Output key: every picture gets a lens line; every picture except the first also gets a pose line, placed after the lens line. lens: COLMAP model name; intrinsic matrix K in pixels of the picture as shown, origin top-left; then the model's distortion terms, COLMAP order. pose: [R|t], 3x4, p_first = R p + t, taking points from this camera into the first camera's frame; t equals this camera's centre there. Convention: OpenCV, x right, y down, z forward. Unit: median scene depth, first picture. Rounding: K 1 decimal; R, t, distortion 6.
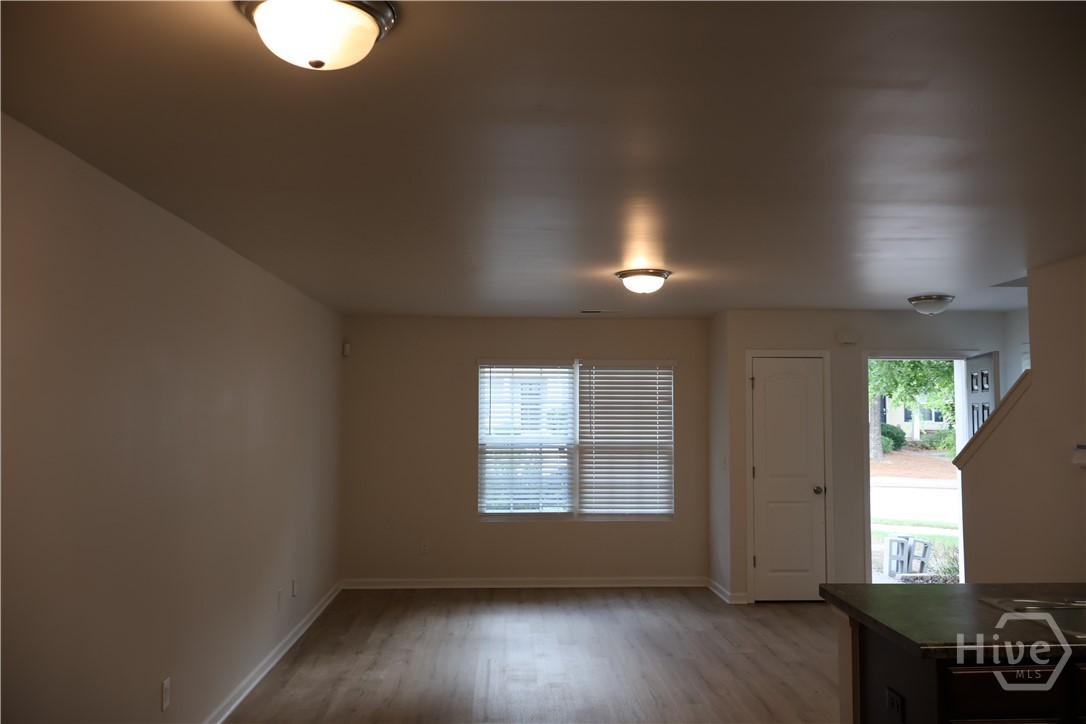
lens RADIAL K [[915.6, 0, 550.7], [0, 915.6, 359.7], [0, 0, 1]] dist [-0.000759, 0.002974]
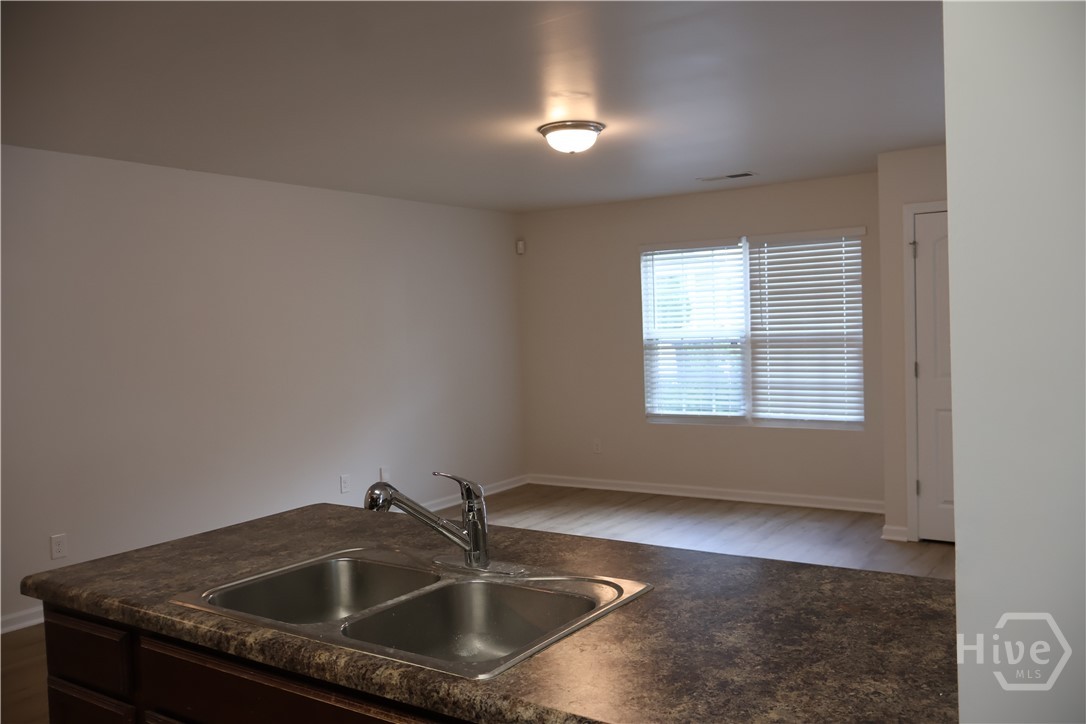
lens RADIAL K [[915.6, 0, 545.2], [0, 915.6, 358.3], [0, 0, 1]] dist [-0.000759, 0.002974]
pose [[0.799847, -0.007009, -0.600163, 0.388383], [0.070174, 0.994166, 0.081911, 0.028862], [0.596088, -0.107632, 0.795673, 0.208304]]
